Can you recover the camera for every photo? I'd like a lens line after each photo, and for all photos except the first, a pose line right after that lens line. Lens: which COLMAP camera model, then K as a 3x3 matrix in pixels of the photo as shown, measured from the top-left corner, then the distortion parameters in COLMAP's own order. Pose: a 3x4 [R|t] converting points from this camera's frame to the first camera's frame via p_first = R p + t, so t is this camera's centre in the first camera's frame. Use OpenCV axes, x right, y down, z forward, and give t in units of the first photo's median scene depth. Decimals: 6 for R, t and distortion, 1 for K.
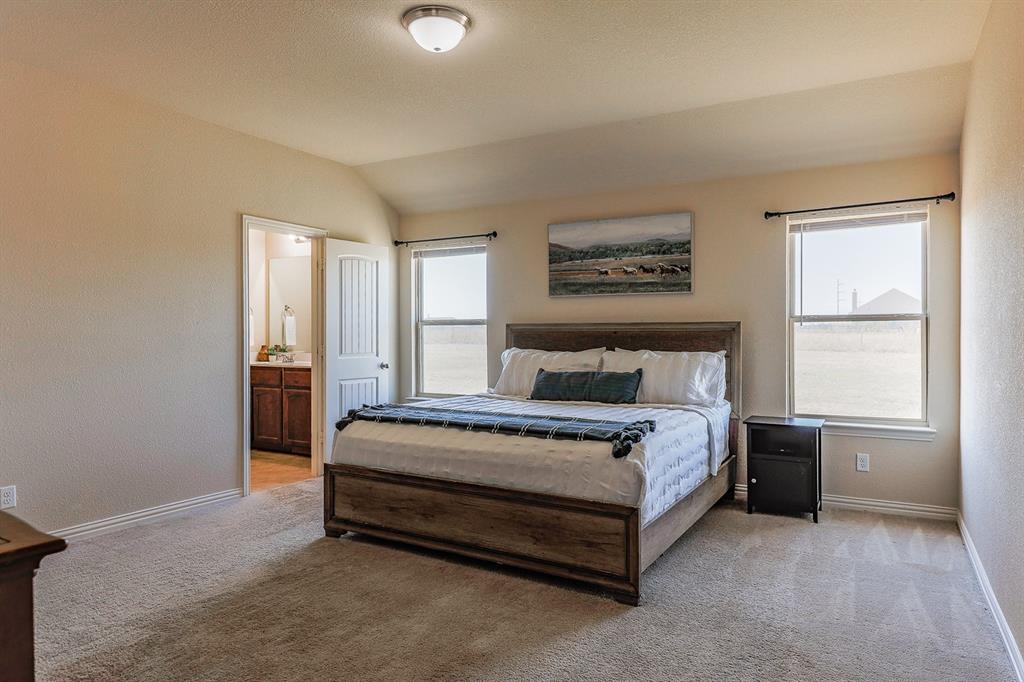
lens RADIAL K [[647.1, 0, 511.3], [0, 647.1, 339.2], [0, 0, 1]] dist [0.004563, -0.004540]
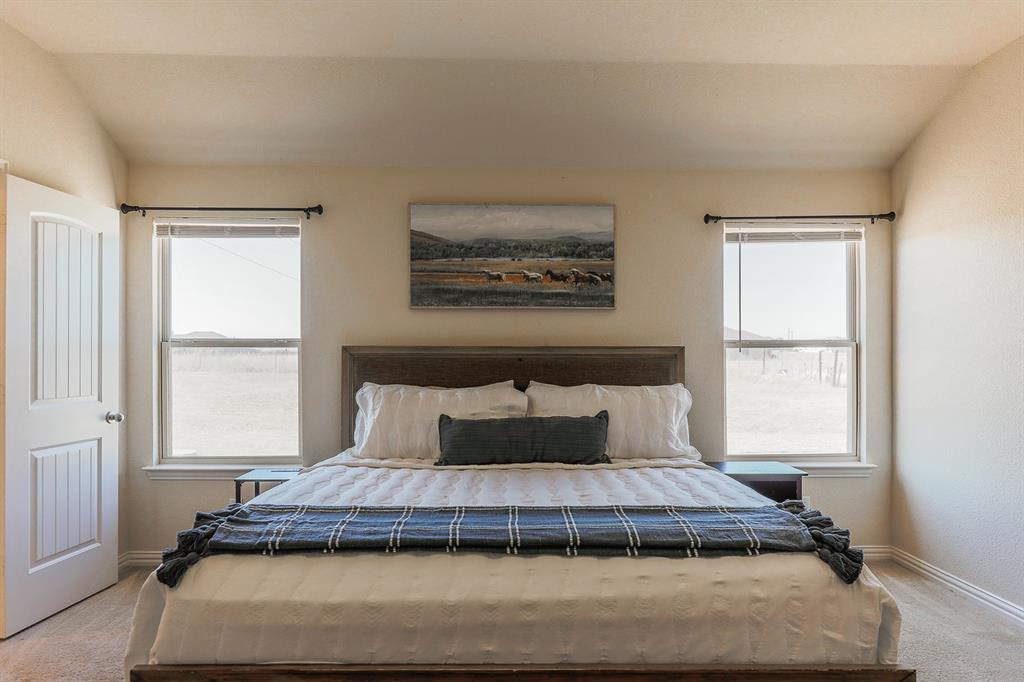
lens RADIAL K [[647.1, 0, 520.4], [0, 647.1, 359.9], [0, 0, 1]] dist [0.004563, -0.004540]
pose [[0.854807, -0.000180, 0.518946, -0.225281], [0.003239, 0.999982, -0.004988, -0.006711], [-0.518936, 0.005945, 0.854792, 0.391876]]
